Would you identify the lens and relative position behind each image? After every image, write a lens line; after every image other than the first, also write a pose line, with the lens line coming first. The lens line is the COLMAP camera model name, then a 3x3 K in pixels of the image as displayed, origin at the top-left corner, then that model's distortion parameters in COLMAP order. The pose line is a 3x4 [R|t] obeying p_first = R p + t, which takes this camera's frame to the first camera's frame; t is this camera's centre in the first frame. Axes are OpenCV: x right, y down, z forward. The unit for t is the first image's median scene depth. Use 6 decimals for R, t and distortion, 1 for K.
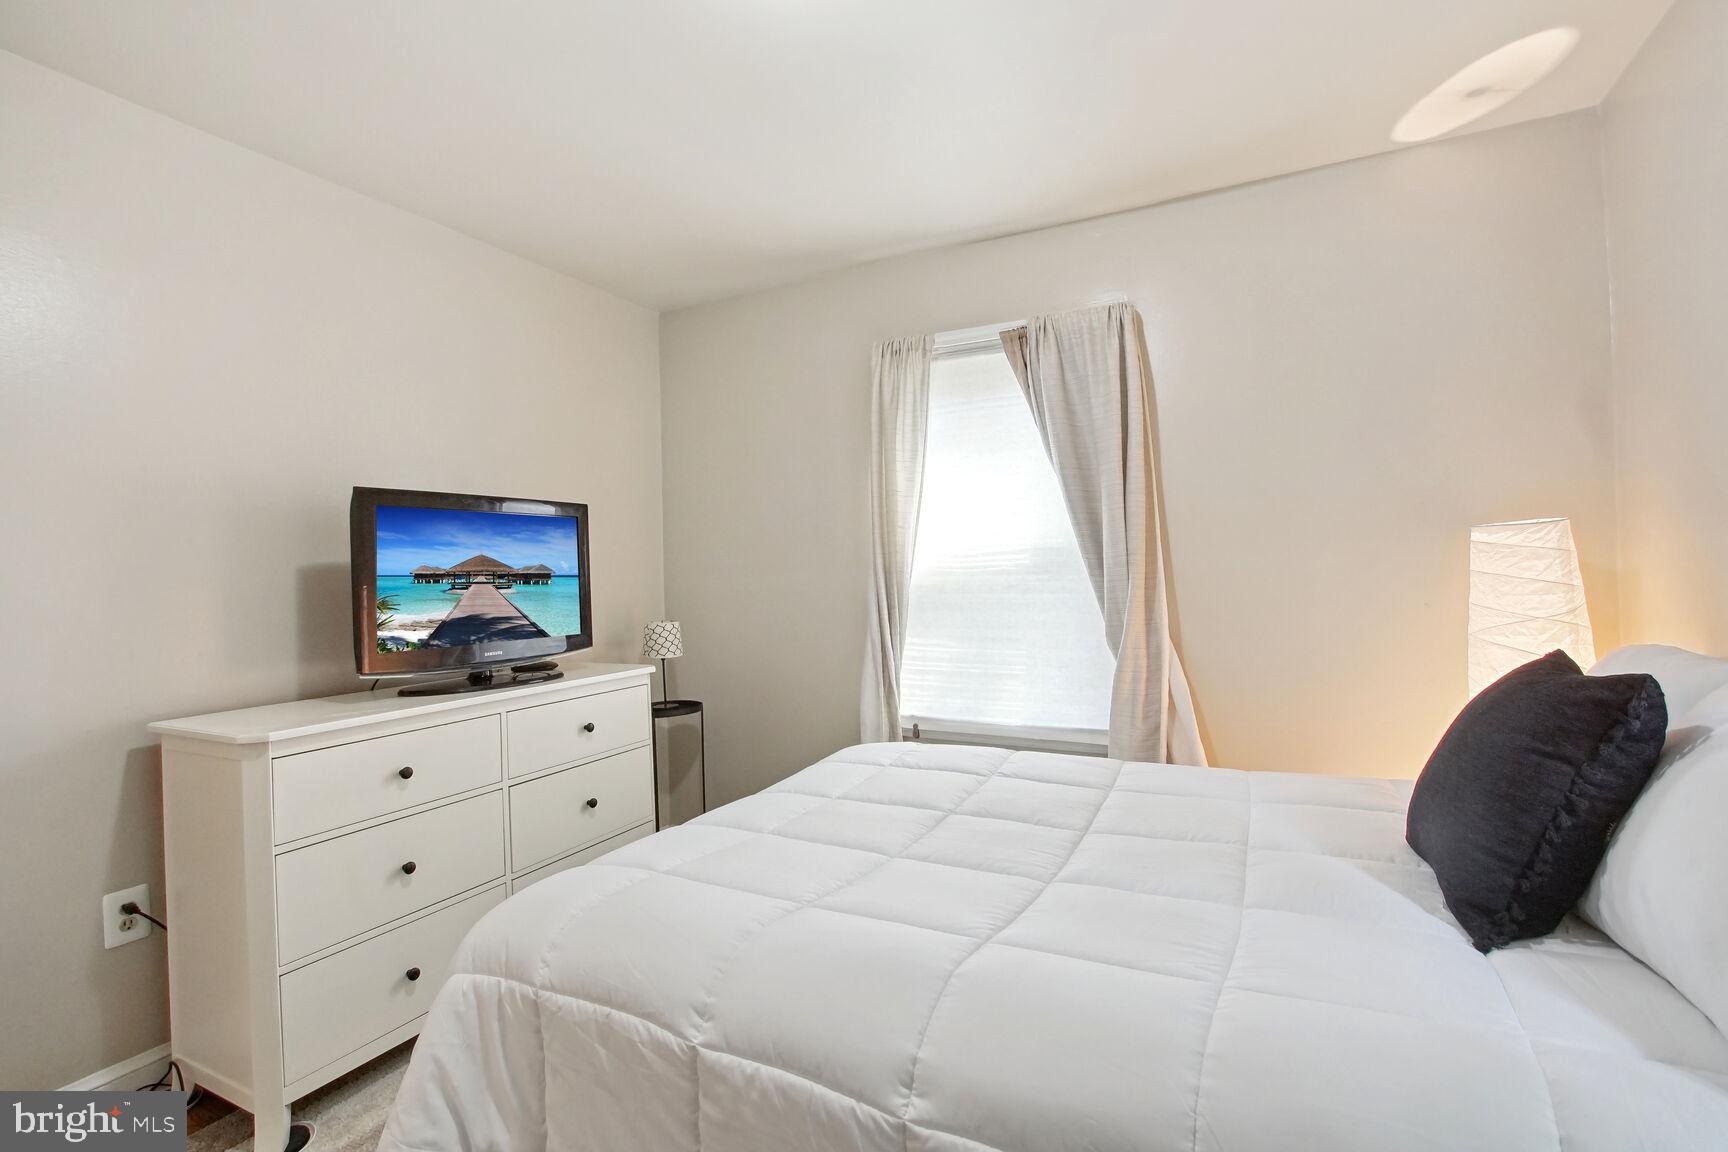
lens RADIAL K [[791.2, 0, 873.9], [0, 791.2, 558.0], [0, 0, 1]] dist [-0.021315, 0.009451]
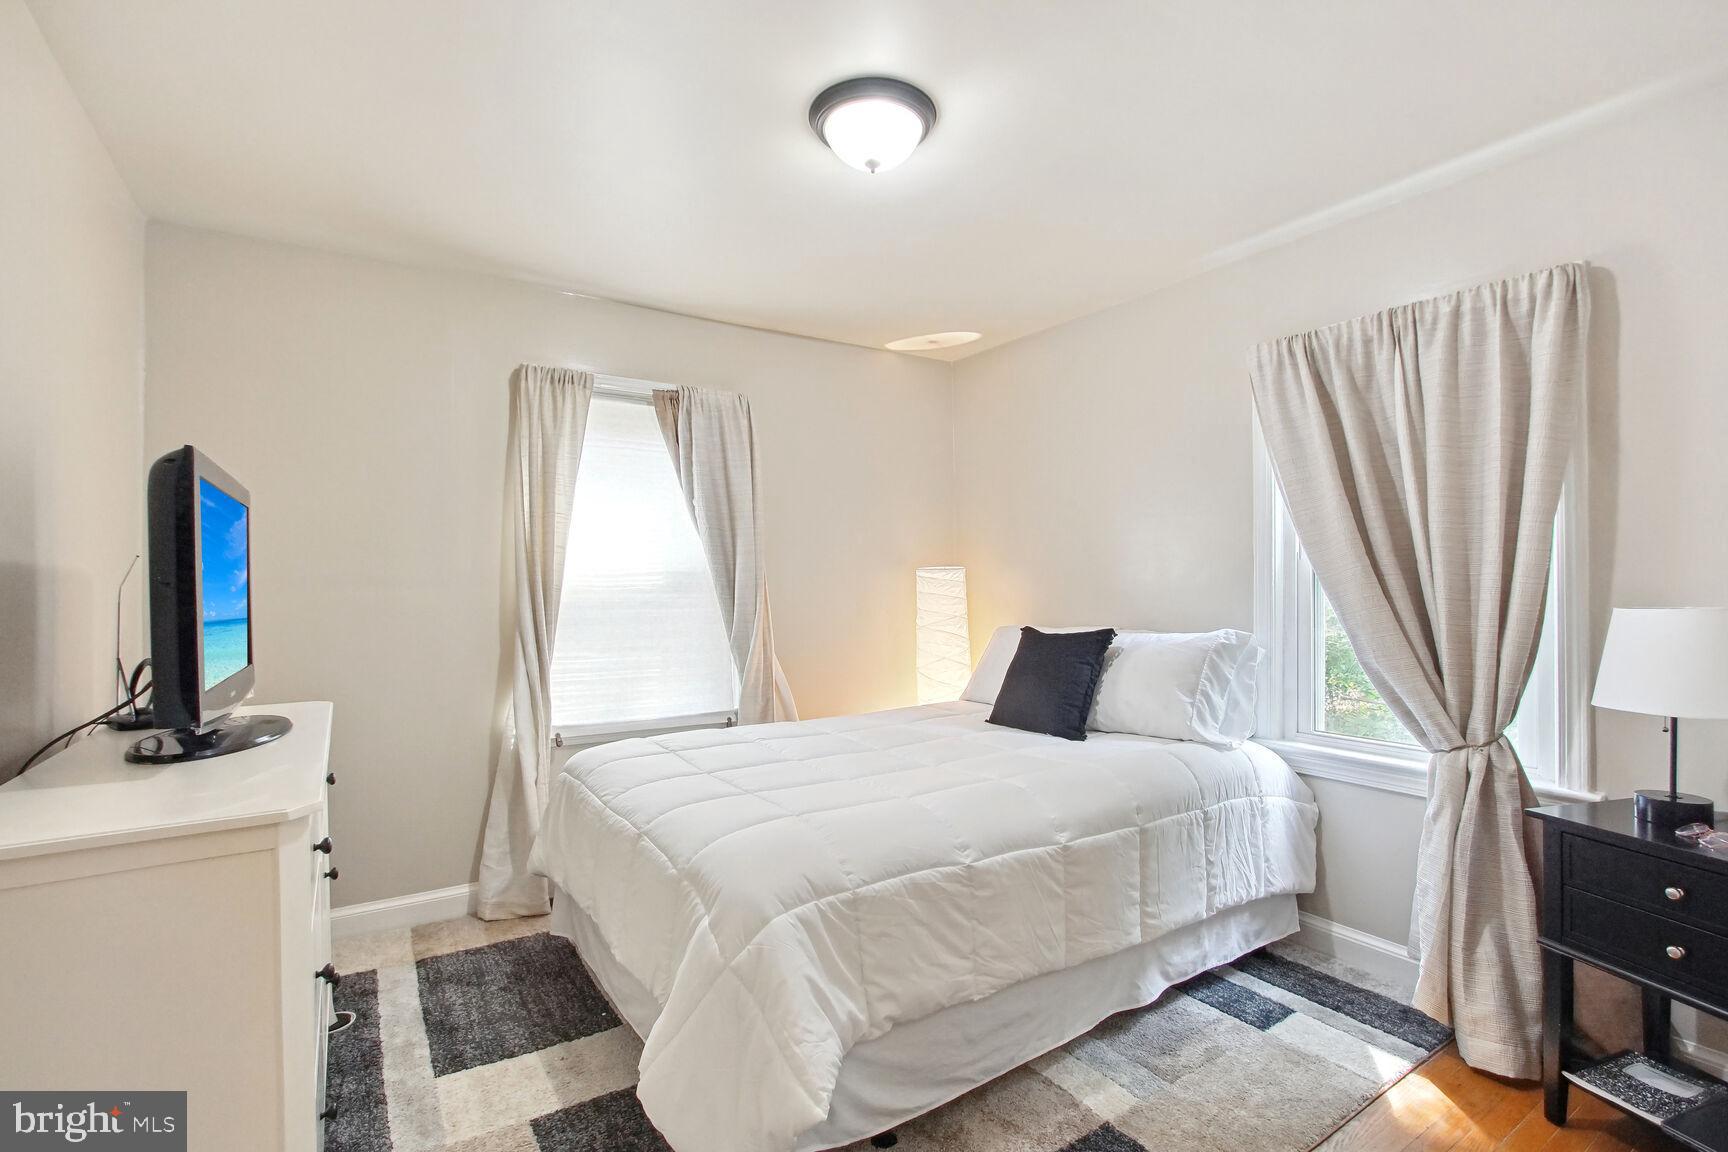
lens RADIAL K [[771.8, 0, 864.0], [0, 771.8, 576.0], [0, 0, 1]] dist [-0.014142, 0.000112]
pose [[0.512314, 0.029329, 0.858297, -0.745450], [-0.019430, 0.999557, -0.022558, 0.017592], [-0.858578, -0.005120, 0.512657, 0.144763]]
